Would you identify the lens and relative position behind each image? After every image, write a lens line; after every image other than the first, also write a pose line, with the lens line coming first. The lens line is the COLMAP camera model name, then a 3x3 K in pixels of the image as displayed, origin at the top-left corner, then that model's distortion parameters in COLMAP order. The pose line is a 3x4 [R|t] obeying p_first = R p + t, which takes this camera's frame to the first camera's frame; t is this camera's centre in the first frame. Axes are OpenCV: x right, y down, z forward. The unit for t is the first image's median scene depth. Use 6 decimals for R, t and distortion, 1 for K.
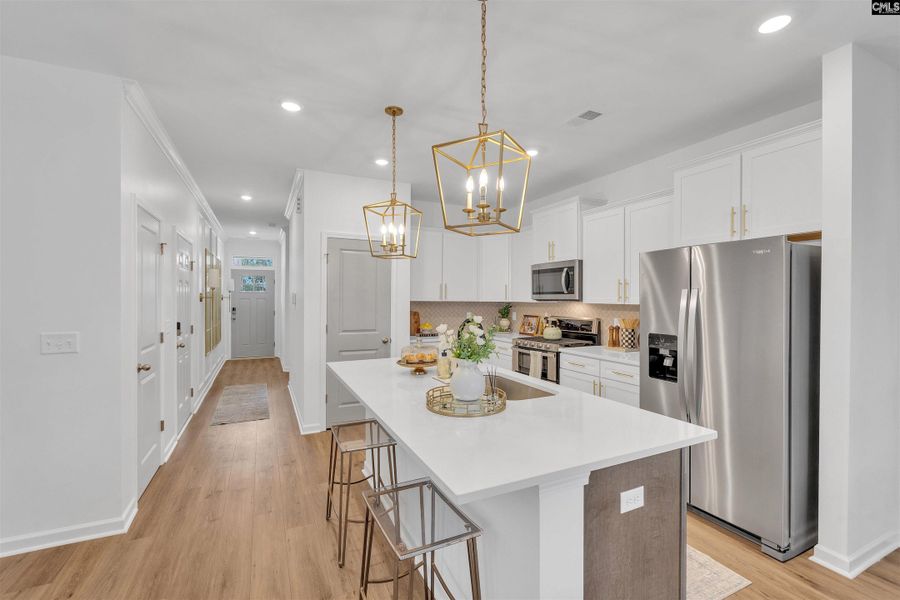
lens RADIAL K [[397.6, 0, 452.4], [0, 397.6, 298.0], [0, 0, 1]] dist [-0.002813, 0.000043]
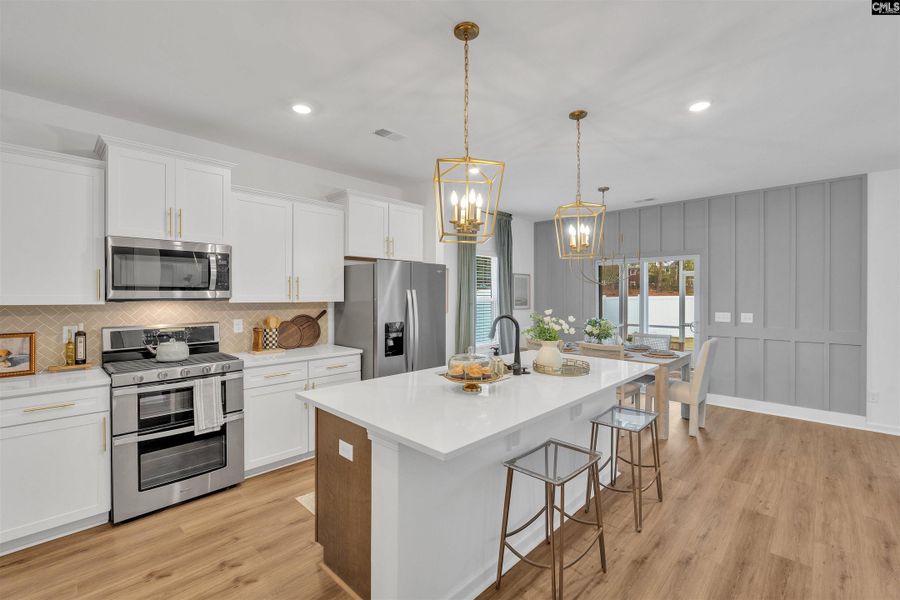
lens RADIAL K [[397.6, 0, 446.3], [0, 397.6, 296.0], [0, 0, 1]] dist [-0.002813, 0.000043]
pose [[-0.359358, -0.004030, 0.933191, -0.783529], [-0.000509, 0.999991, 0.004122, -0.005264], [-0.933200, 0.001006, -0.359357, 1.276737]]
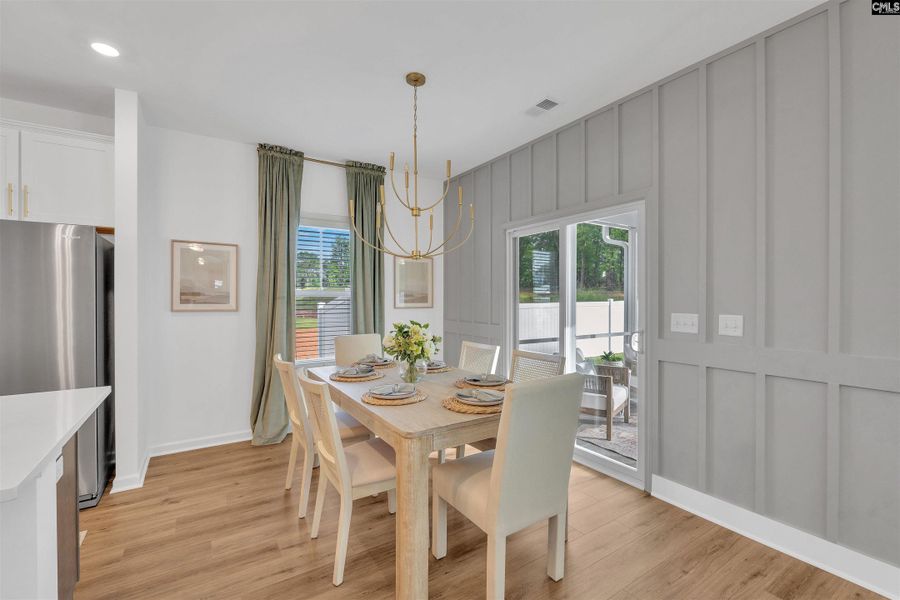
lens RADIAL K [[397.6, 0, 448.4], [0, 397.6, 297.3], [0, 0, 1]] dist [-0.002813, 0.000043]
pose [[-0.131994, -0.005577, 0.991235, -0.350819], [0.002115, 0.999980, 0.005907, 0.034884], [-0.991248, 0.002876, -0.131979, 0.091814]]
